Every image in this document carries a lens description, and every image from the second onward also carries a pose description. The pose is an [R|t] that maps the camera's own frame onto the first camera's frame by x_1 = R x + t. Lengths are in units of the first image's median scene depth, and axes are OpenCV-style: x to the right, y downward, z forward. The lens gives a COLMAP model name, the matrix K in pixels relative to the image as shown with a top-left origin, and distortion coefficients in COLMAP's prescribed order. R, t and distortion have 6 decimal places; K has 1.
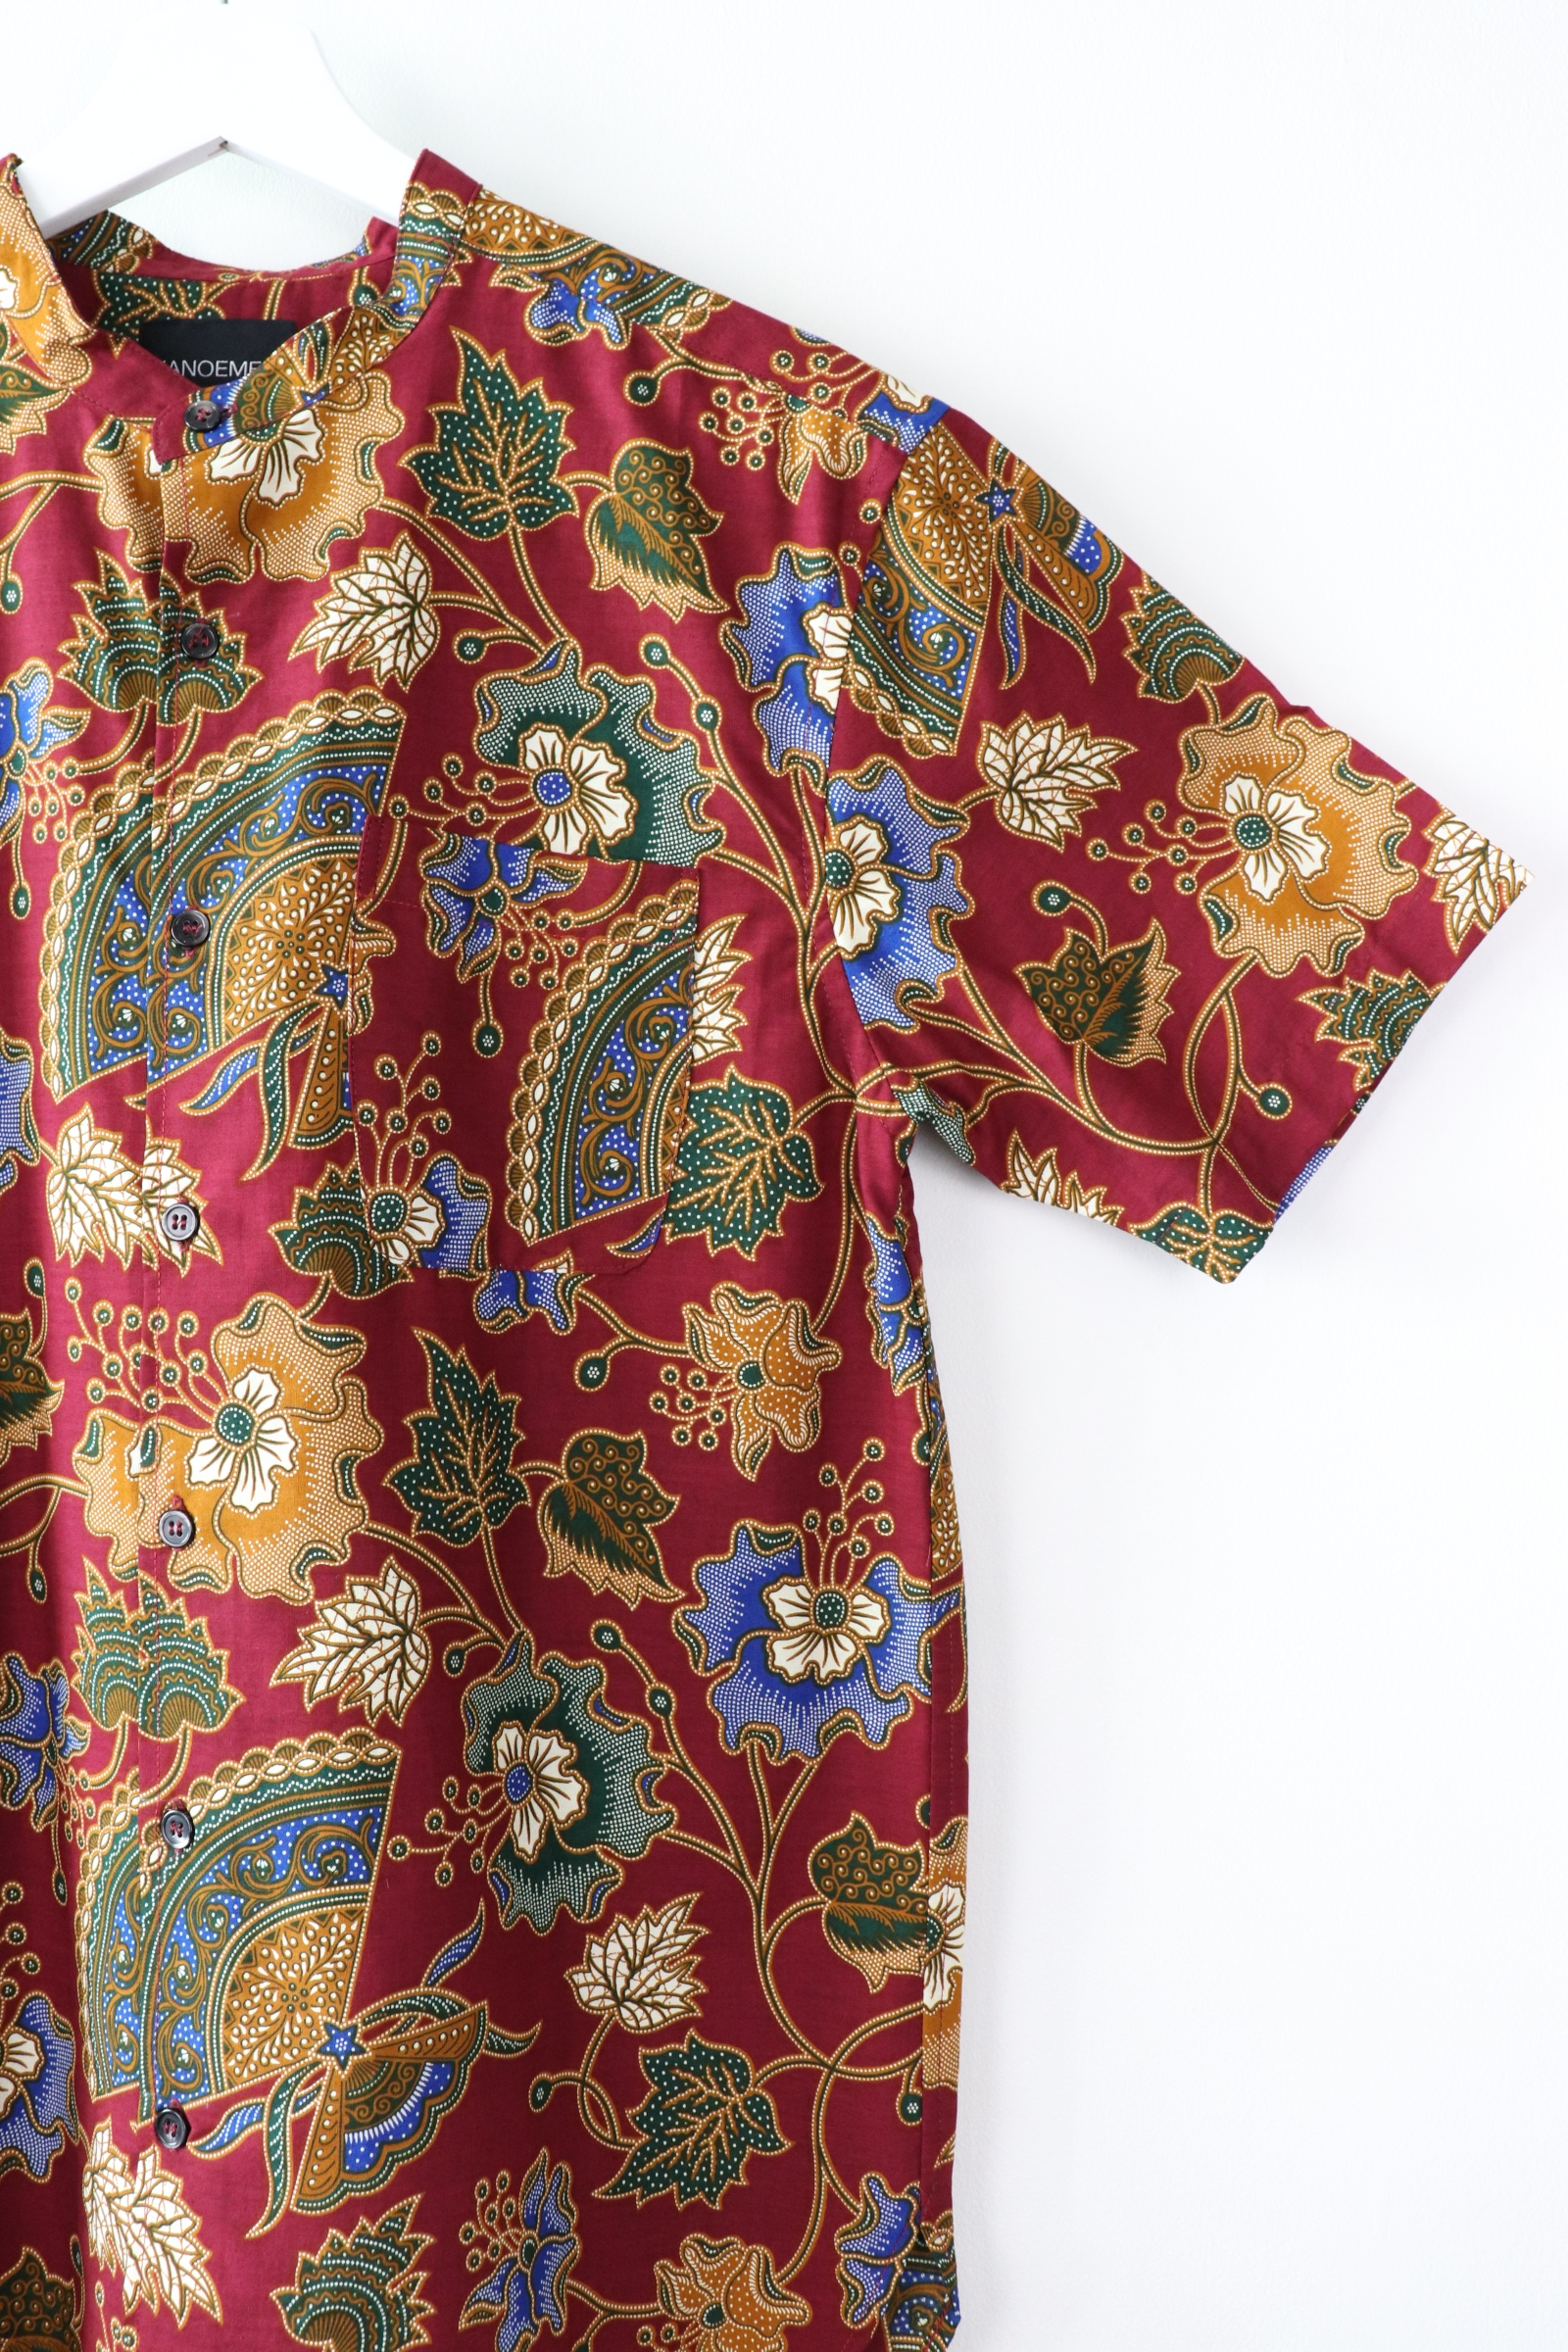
lens RADIAL K [[2212.6, 0, 781.7], [0, 2212.6, 1162.5], [0, 0, 1]] dist [-0.166775, 0.197159]
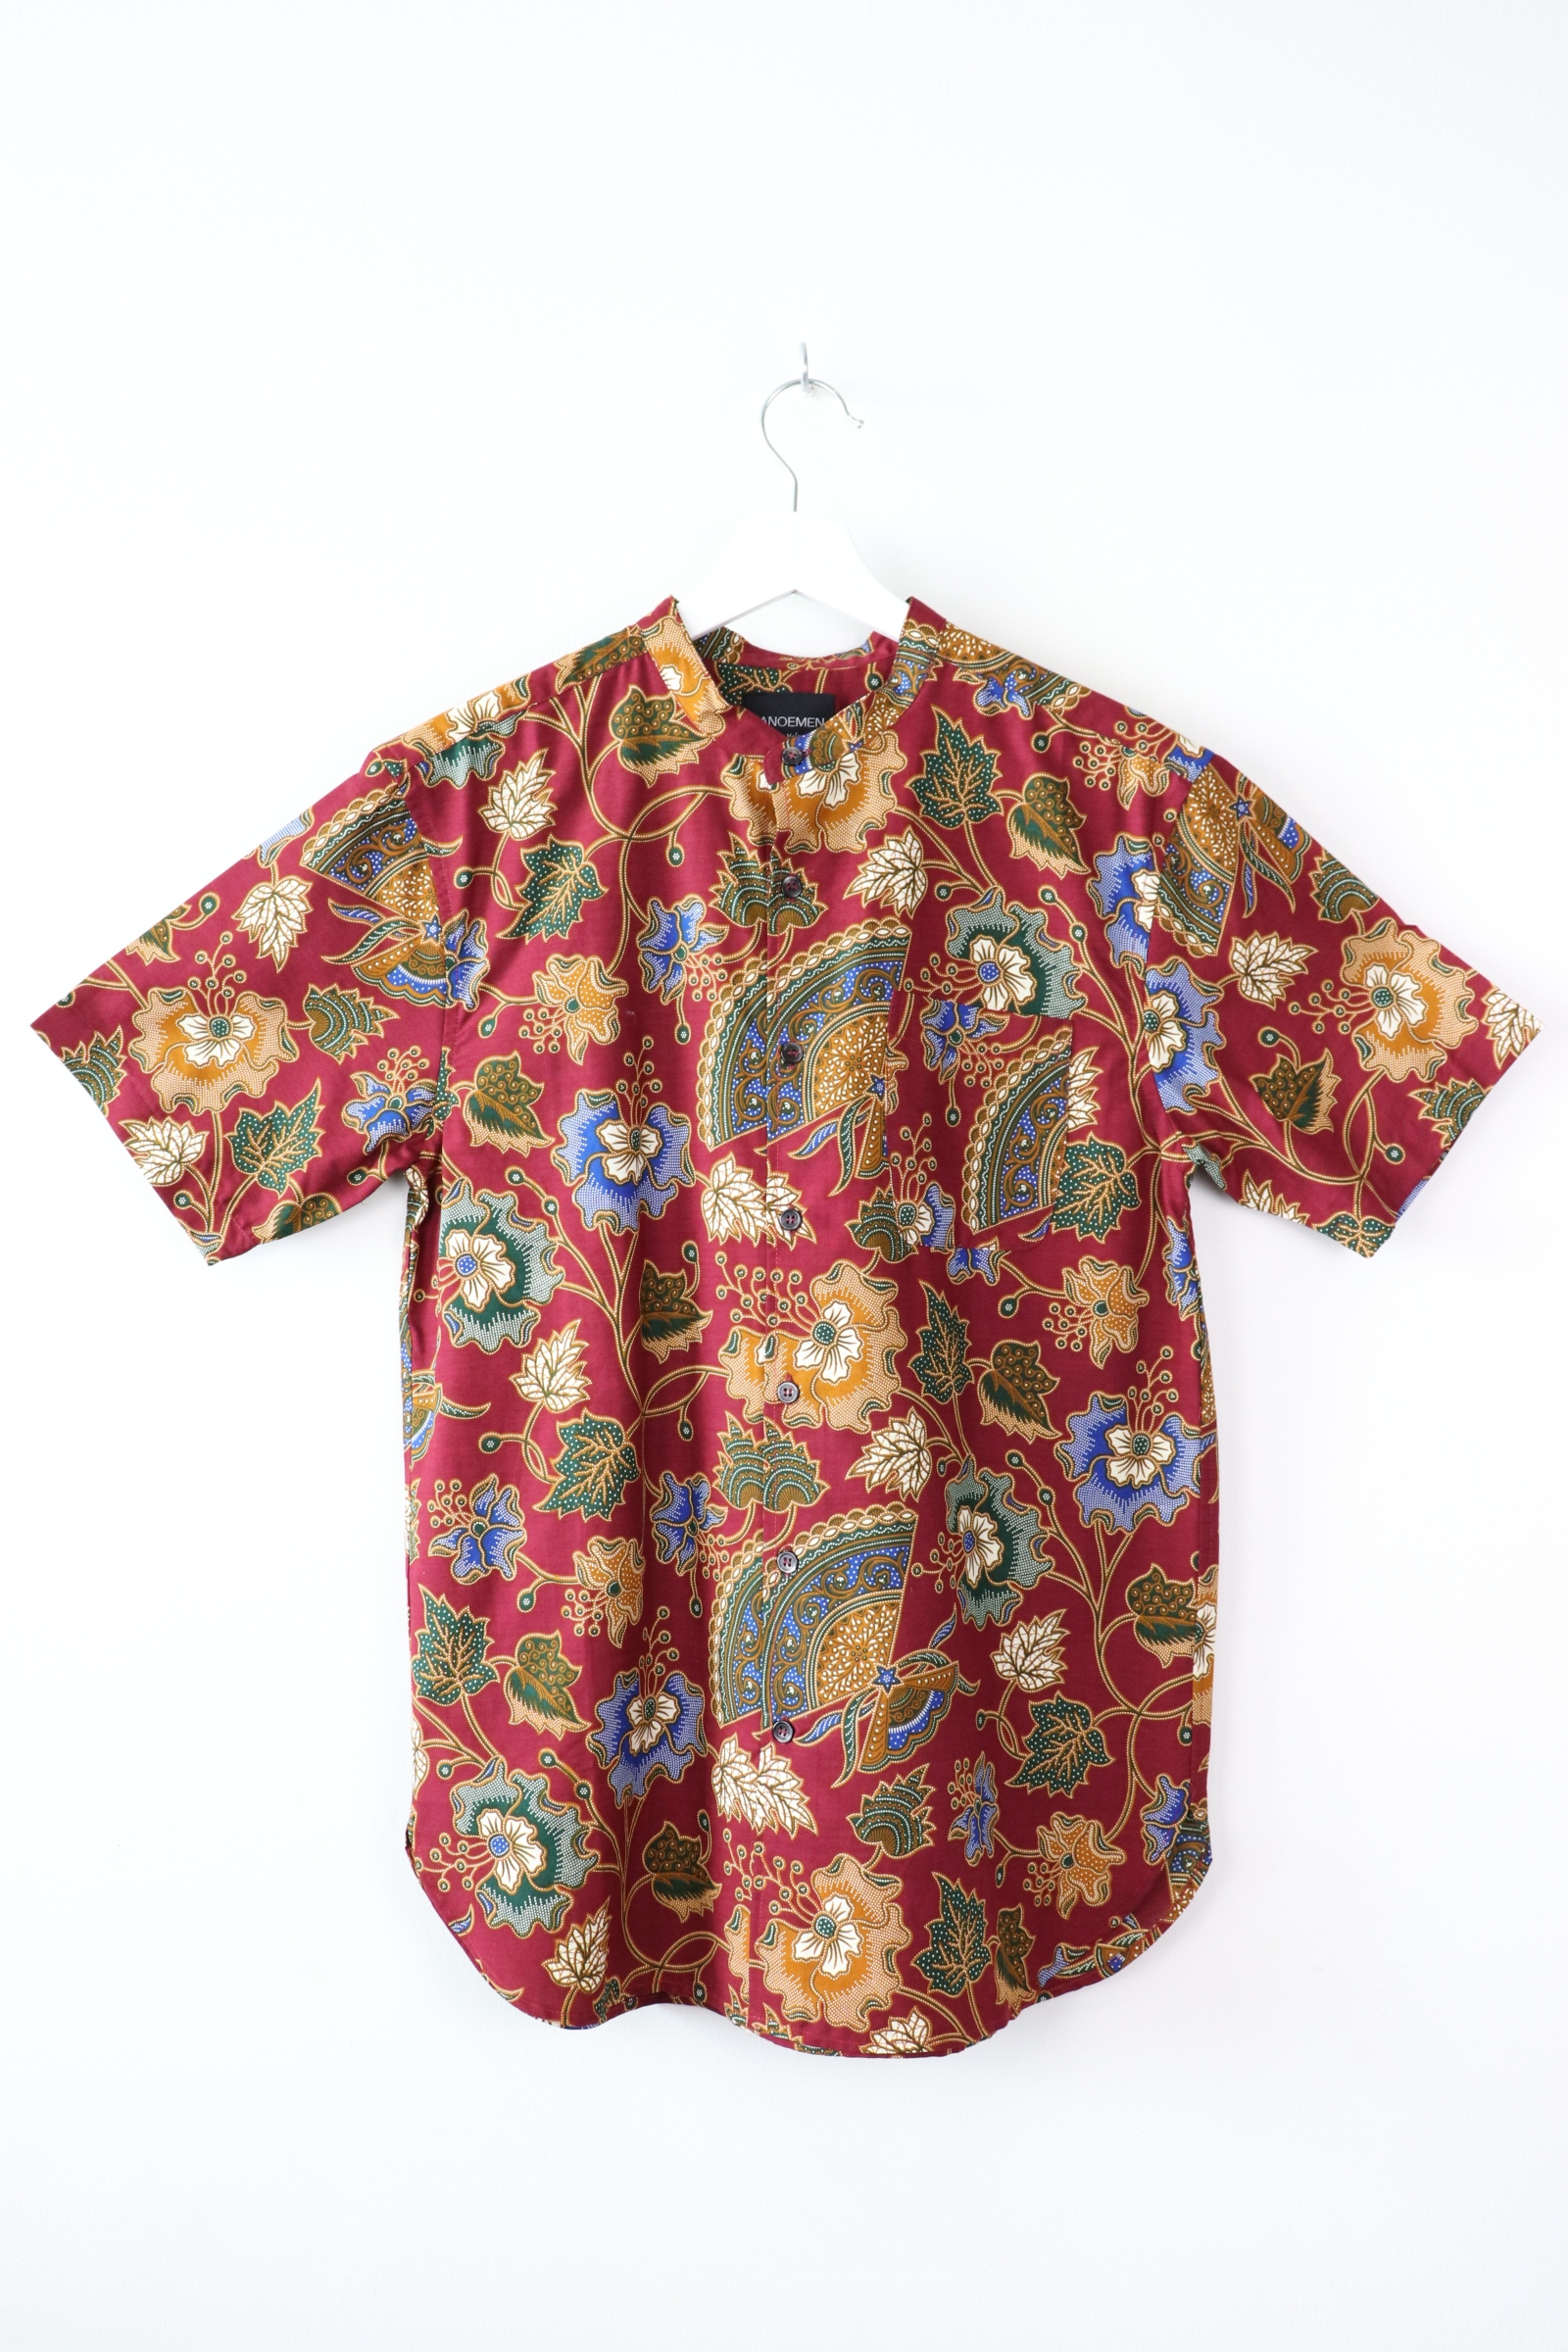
lens RADIAL K [[2212.6, 0, 781.7], [0, 2212.6, 1162.5], [0, 0, 1]] dist [-0.166775, 0.197159]
pose [[0.999978, 0.006438, -0.001702, -0.265856], [-0.006448, 0.999963, -0.005780, -0.008193], [0.001665, 0.005791, 0.999982, -0.754693]]
